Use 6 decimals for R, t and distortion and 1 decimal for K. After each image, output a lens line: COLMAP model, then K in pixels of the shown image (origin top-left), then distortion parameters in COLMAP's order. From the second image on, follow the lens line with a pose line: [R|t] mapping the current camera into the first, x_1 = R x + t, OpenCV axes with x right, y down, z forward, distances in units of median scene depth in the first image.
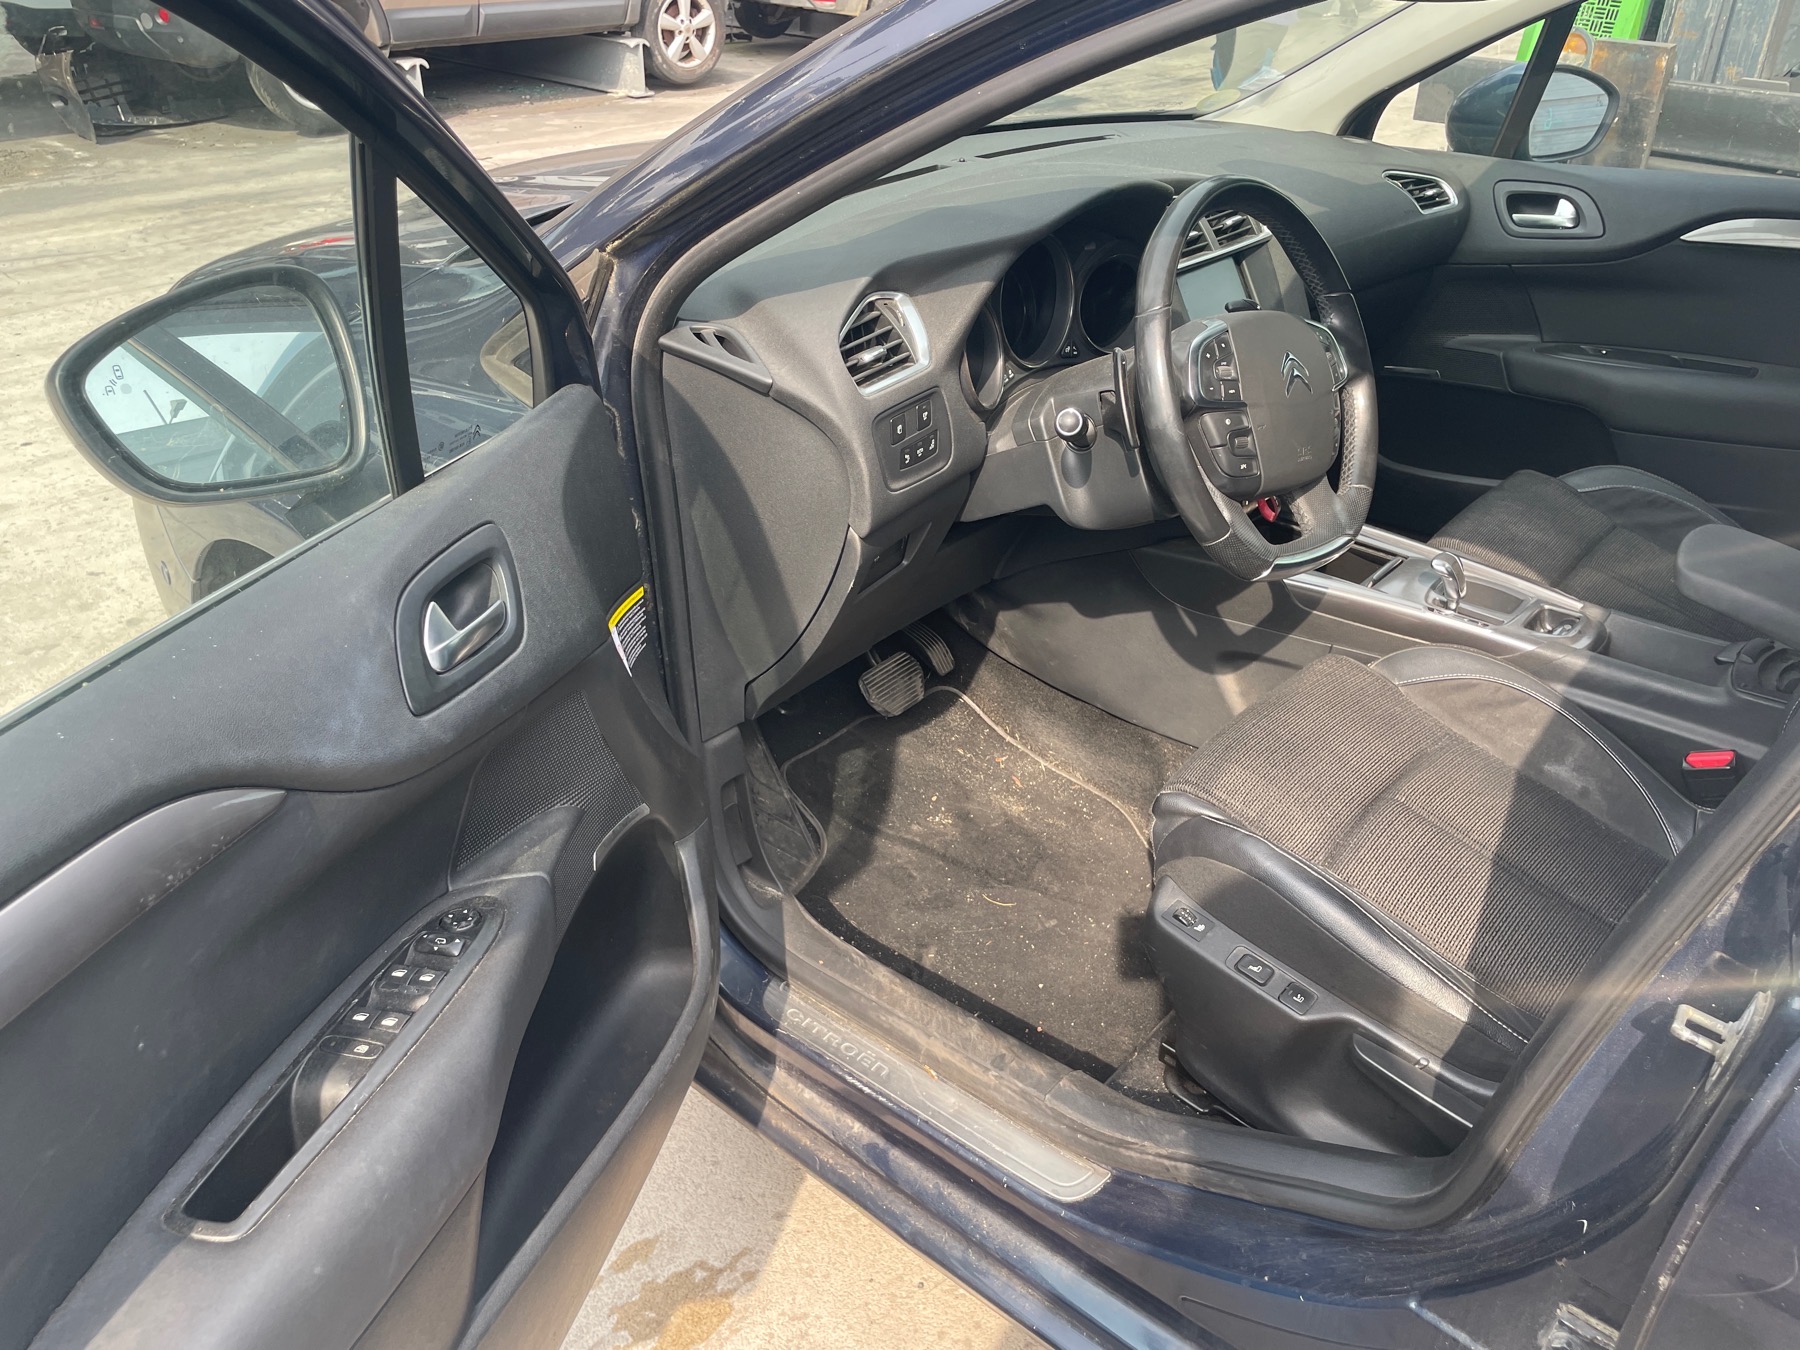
lens RADIAL K [[1355.5, 0, 879.6], [0, 1355.5, 678.1], [0, 0, 1]] dist [0.074190, -0.100698]
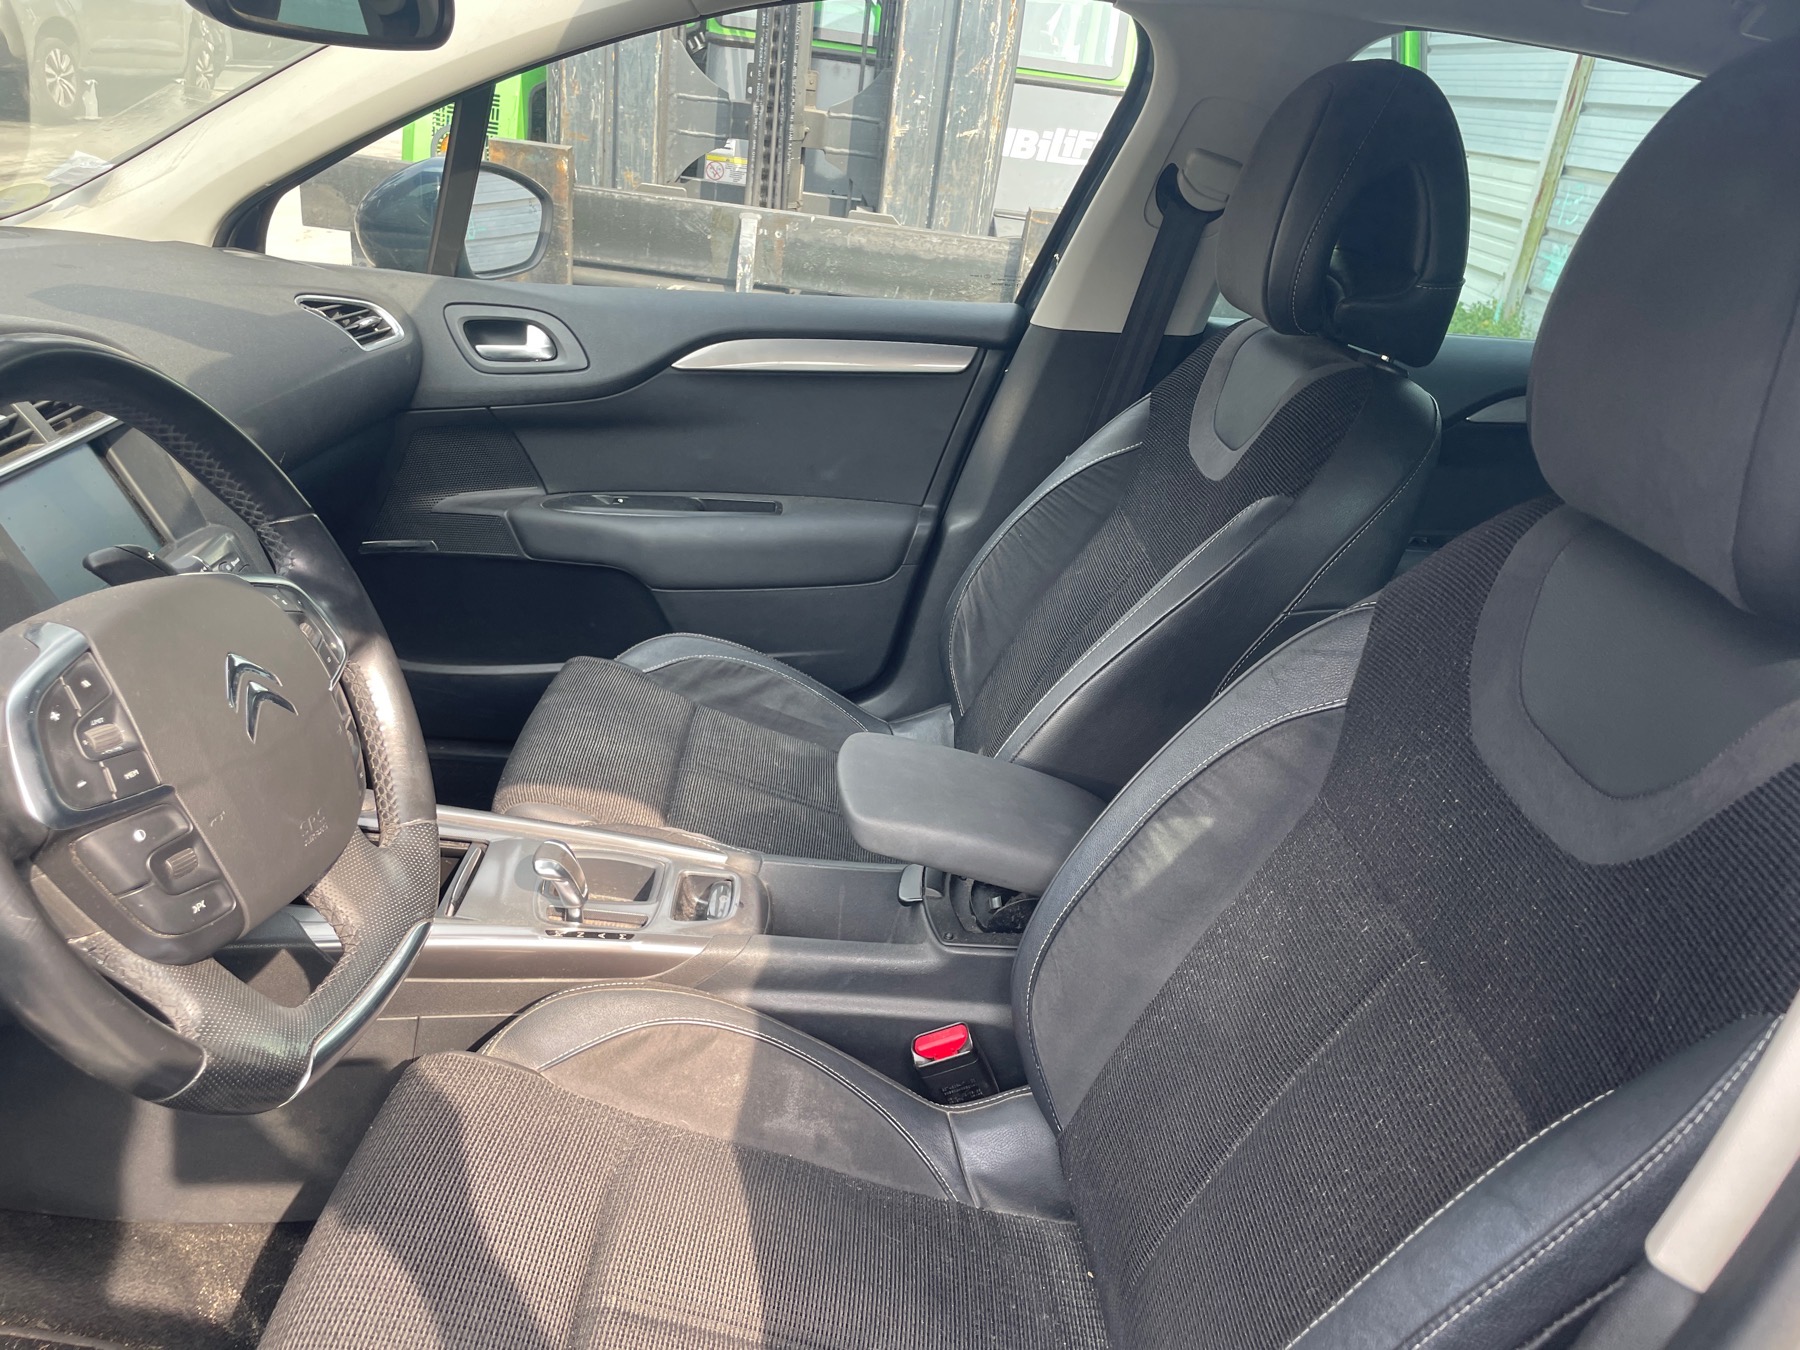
lens RADIAL K [[1355.5, 0, 879.6], [0, 1355.5, 678.1], [0, 0, 1]] dist [0.074190, -0.100698]
pose [[0.742265, -0.208798, 0.636747, 0.093435], [0.250804, 0.967716, 0.024962, -0.115673], [-0.621402, 0.141170, 0.770669, 0.280417]]
